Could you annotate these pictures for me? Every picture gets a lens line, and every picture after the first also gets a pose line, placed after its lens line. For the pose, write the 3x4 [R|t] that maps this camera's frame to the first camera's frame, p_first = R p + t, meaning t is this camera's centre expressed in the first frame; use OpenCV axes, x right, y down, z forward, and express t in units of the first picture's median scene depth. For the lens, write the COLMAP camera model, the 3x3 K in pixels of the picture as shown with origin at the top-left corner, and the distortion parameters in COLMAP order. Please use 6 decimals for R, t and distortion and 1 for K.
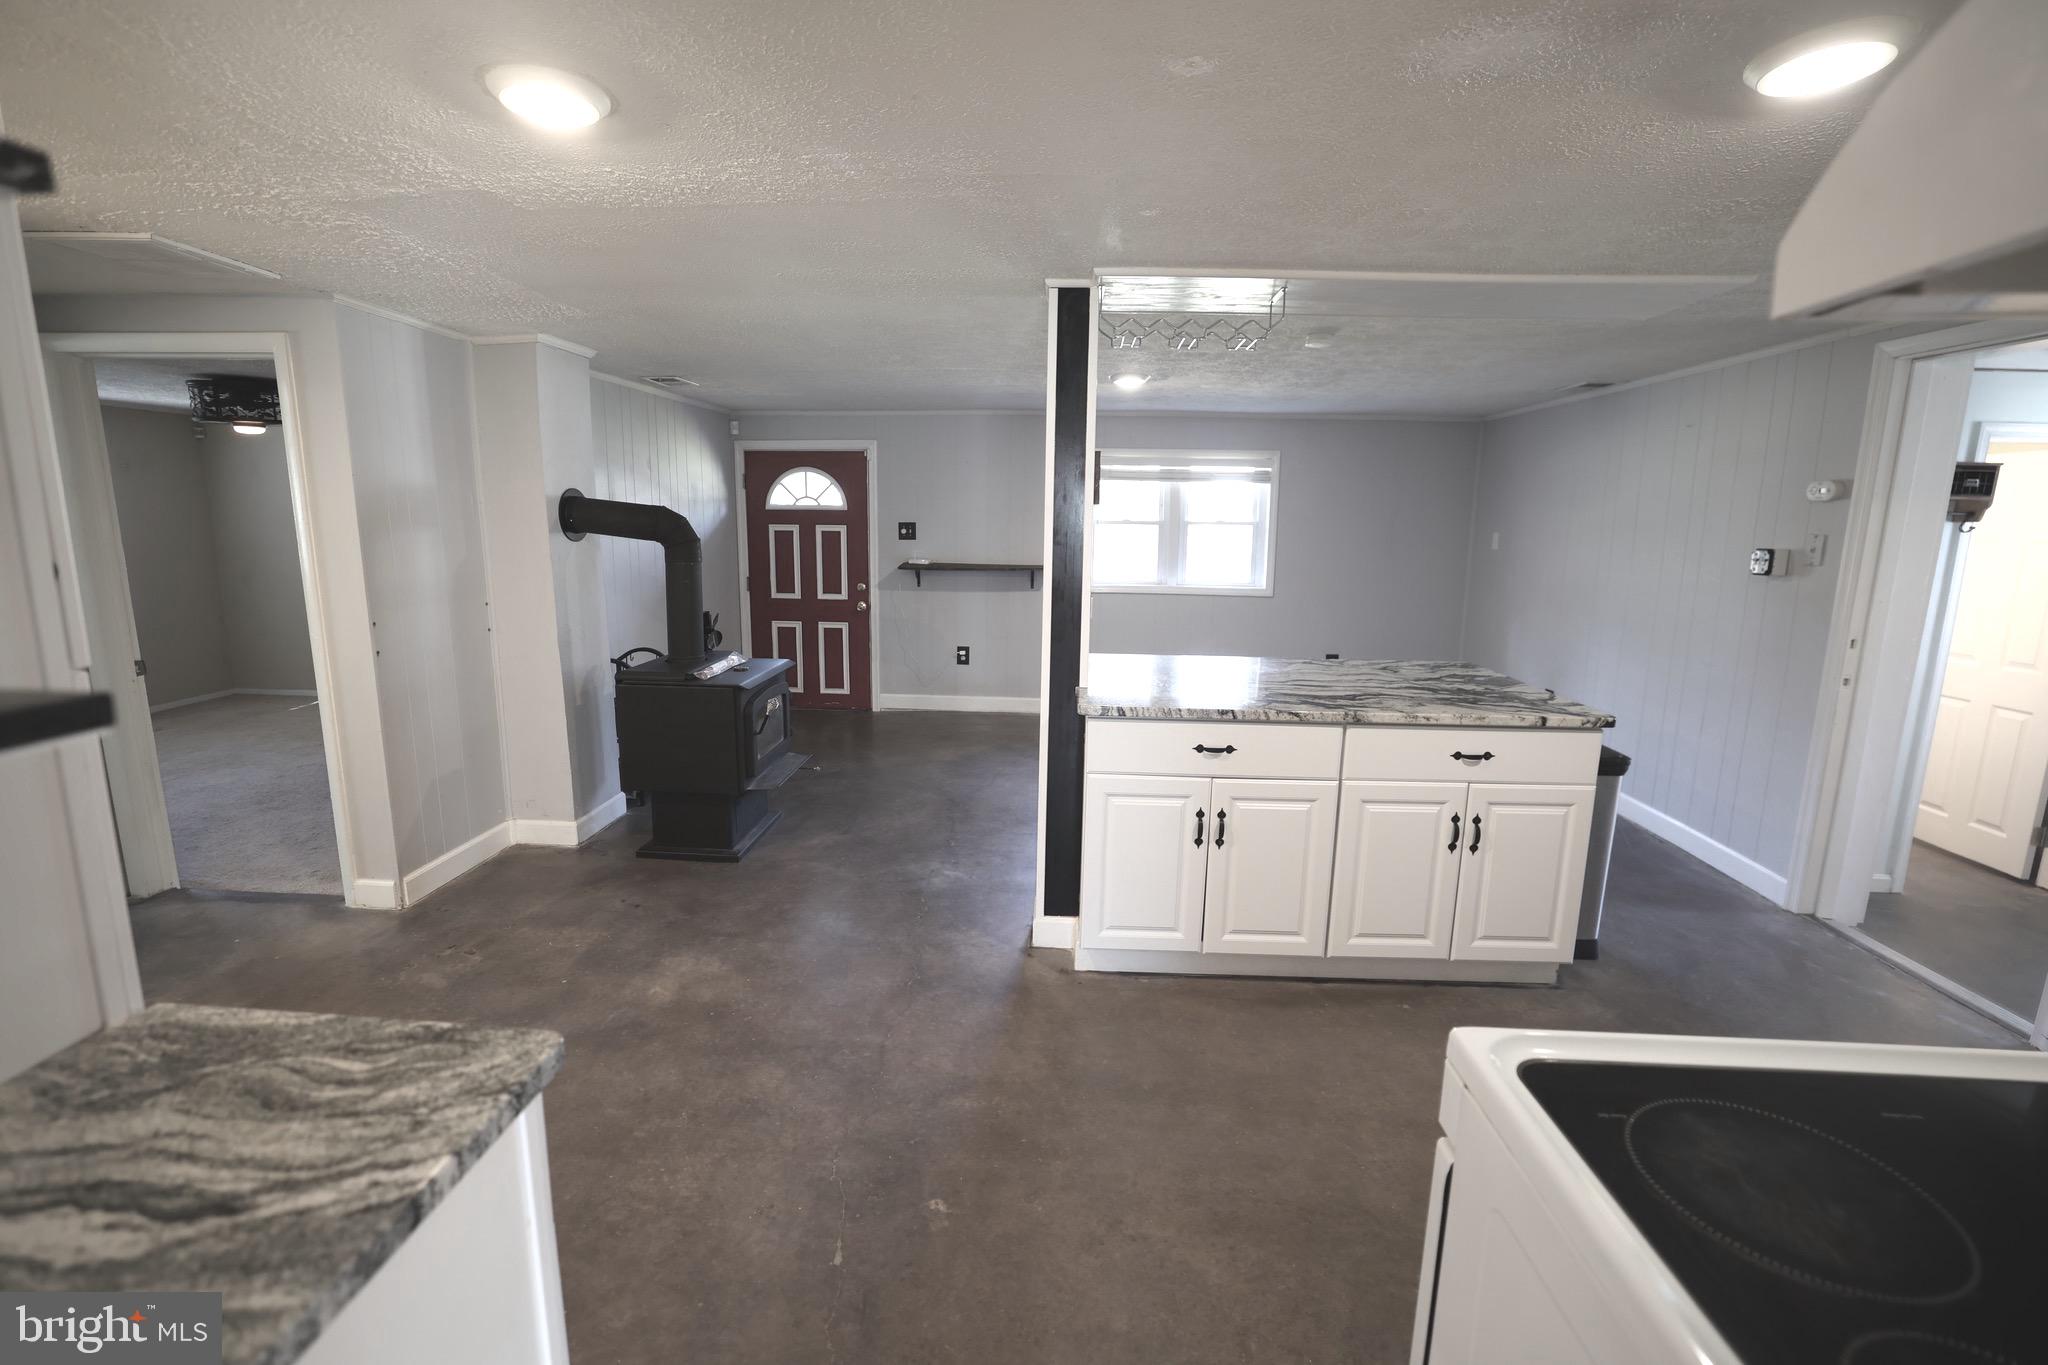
lens RADIAL K [[875.5, 0, 1012.3], [0, 875.5, 671.7], [0, 0, 1]] dist [-0.048022, 0.014471]
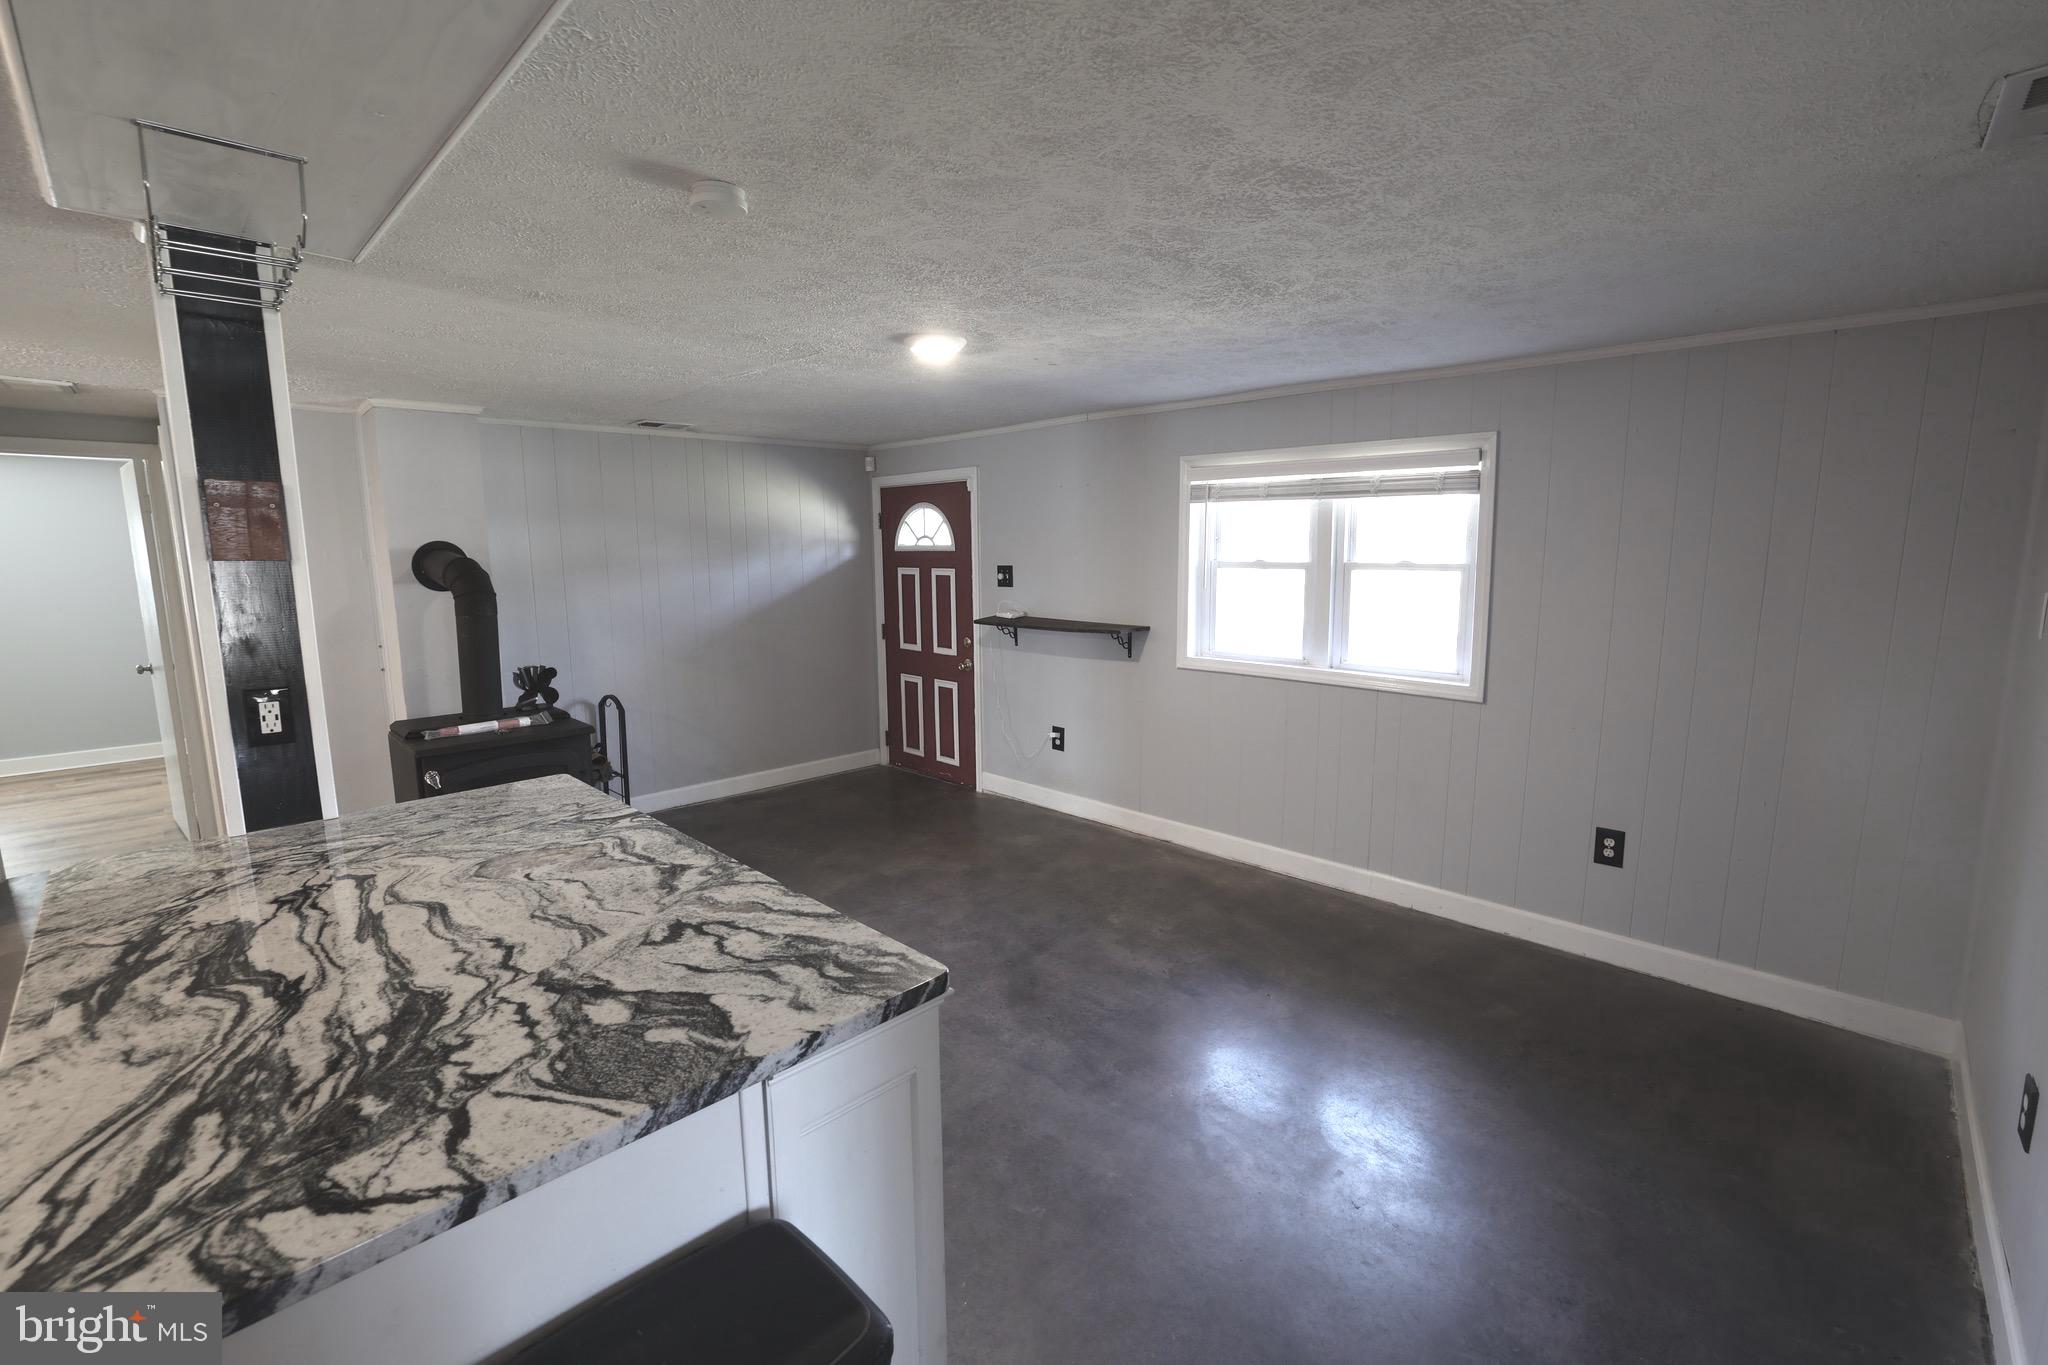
lens RADIAL K [[875.5, 0, 1012.3], [0, 875.5, 671.7], [0, 0, 1]] dist [-0.048022, 0.014471]
pose [[0.753399, 0.077648, -0.652963, 0.416160], [-0.106825, 0.994265, -0.005022, -0.069945], [0.648828, 0.073536, 0.757373, 0.399886]]
